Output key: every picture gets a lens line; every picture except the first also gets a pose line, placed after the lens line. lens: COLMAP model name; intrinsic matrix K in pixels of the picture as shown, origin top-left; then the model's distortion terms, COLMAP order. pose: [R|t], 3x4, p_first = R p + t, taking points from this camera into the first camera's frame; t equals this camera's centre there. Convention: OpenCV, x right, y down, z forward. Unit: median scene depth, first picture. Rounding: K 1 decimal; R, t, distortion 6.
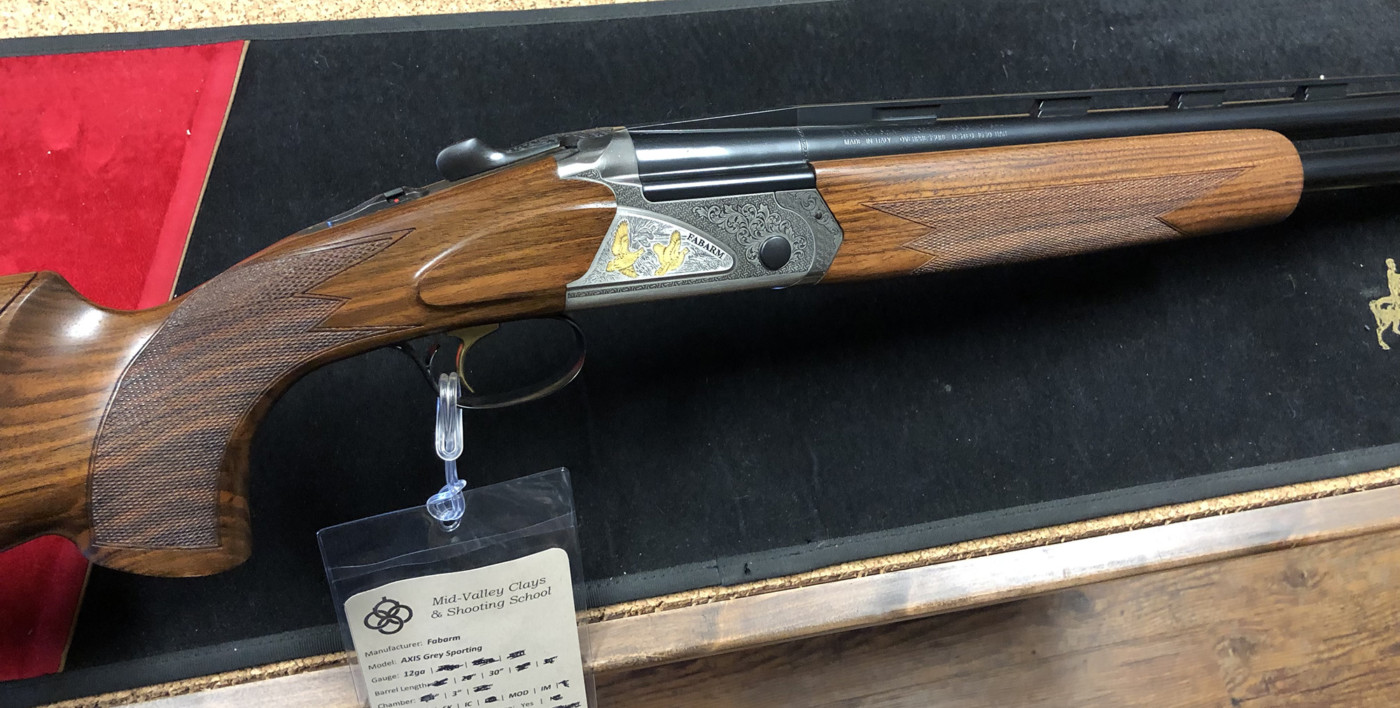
lens RADIAL K [[1200.4, 0, 691.0], [0, 1200.4, 293.9], [0, 0, 1]] dist [0.023621, 0.015719]
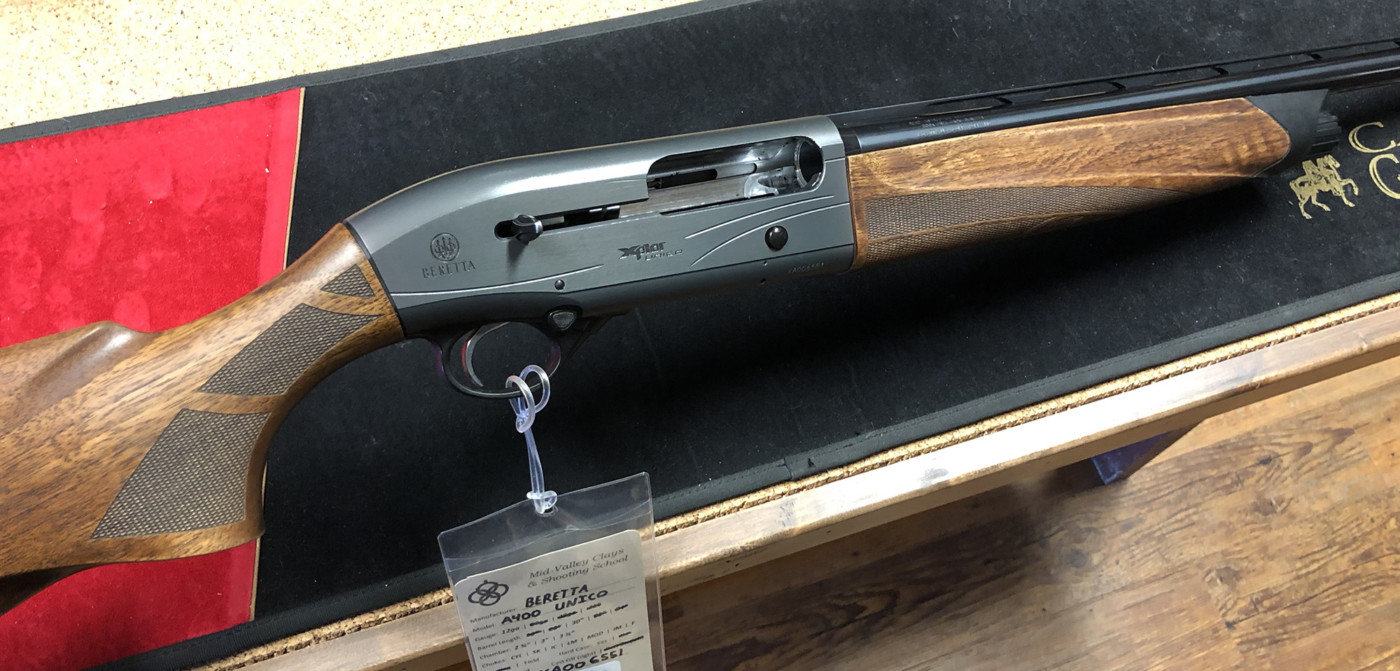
lens RADIAL K [[1199.4, 0, 700.4], [0, 1199.4, 376.6], [0, 0, 1]] dist [-0.003884, 0.069925]
pose [[0.987674, -0.148579, 0.049232, -0.093224], [0.149254, 0.988745, -0.010303, 0.125824], [-0.047147, 0.017524, 0.998734, -0.141994]]
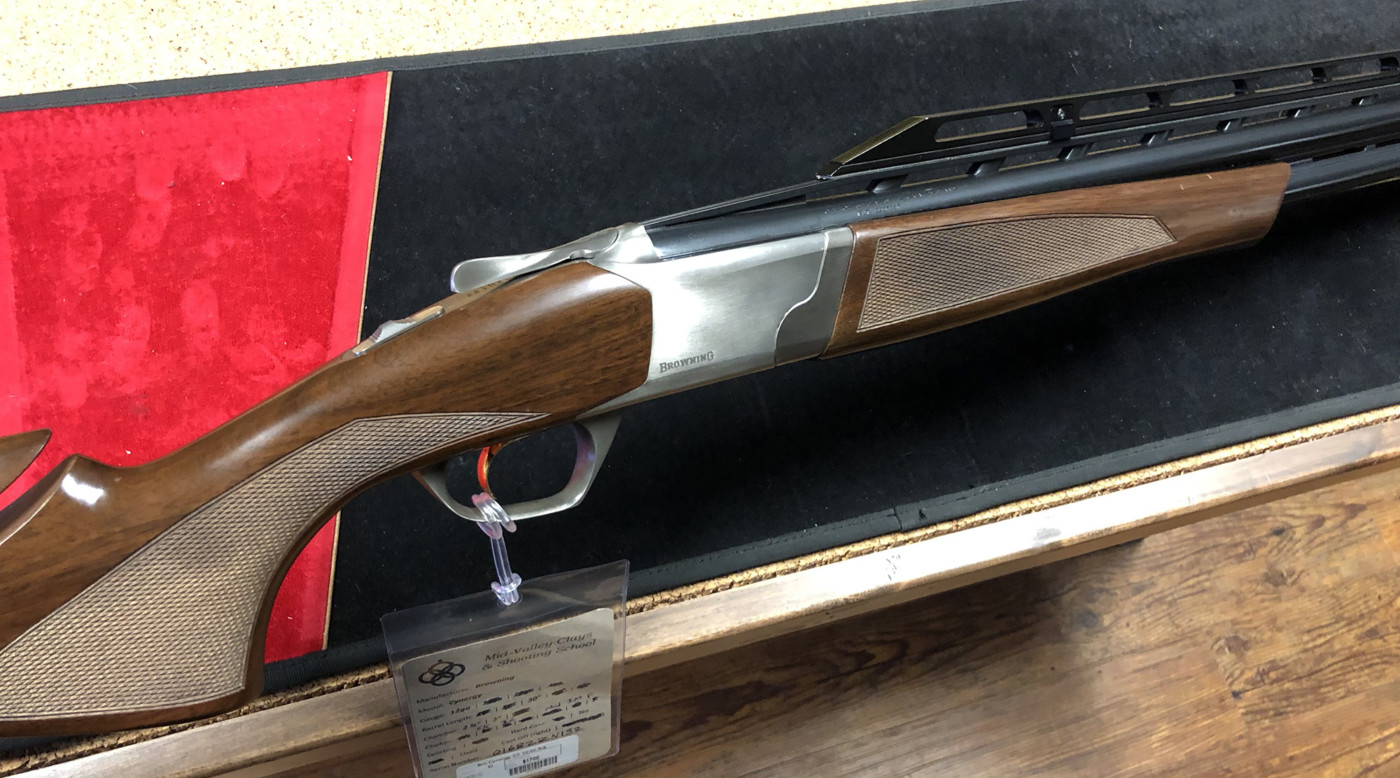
lens RADIAL K [[1200.2, 0, 705.2], [0, 1200.2, 427.3], [0, 0, 1]] dist [-0.006746, 0.072320]
pose [[0.992762, -0.083539, 0.086283, -0.210451], [0.082867, 0.996496, 0.011351, 0.107506], [-0.086929, -0.004119, 0.996206, -0.062569]]
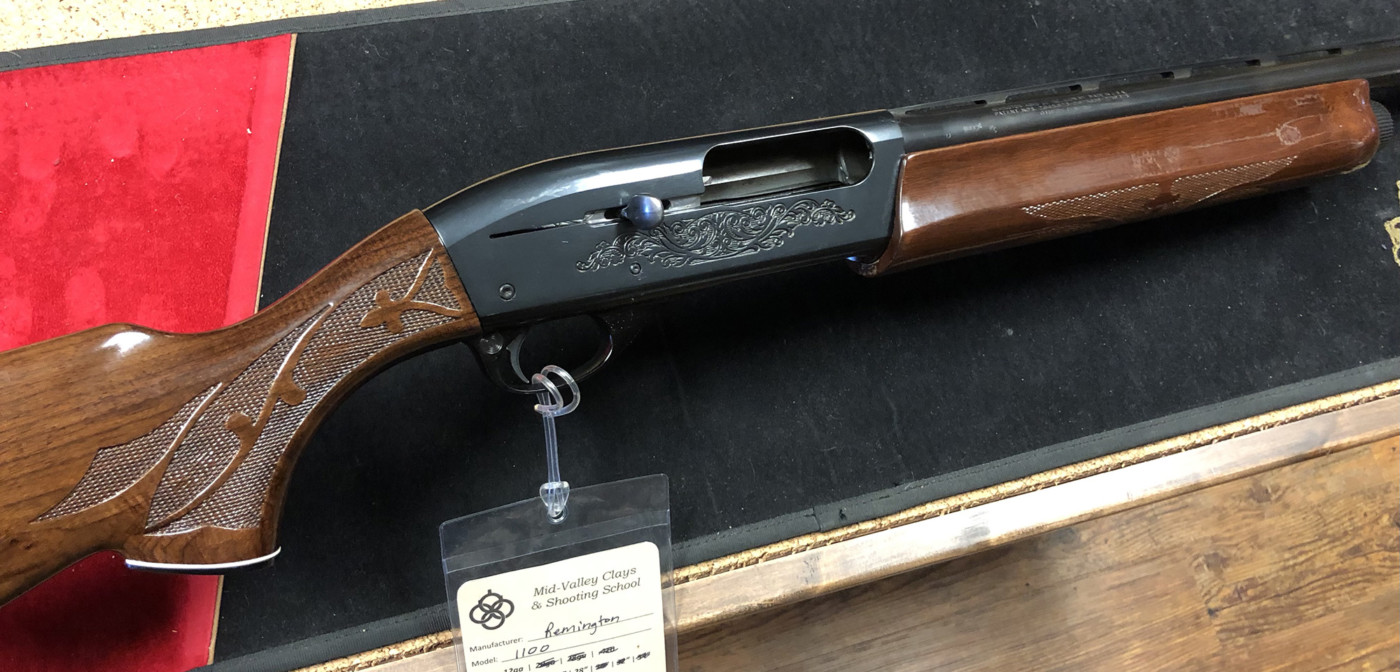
lens RADIAL K [[1199.4, 0, 700.4], [0, 1199.4, 377.1], [0, 0, 1]] dist [-0.003884, 0.069925]
pose [[0.995097, -0.076380, 0.062833, -0.119366], [0.070583, 0.993455, 0.089806, 0.004476], [-0.069281, -0.084931, 0.993975, -0.024063]]
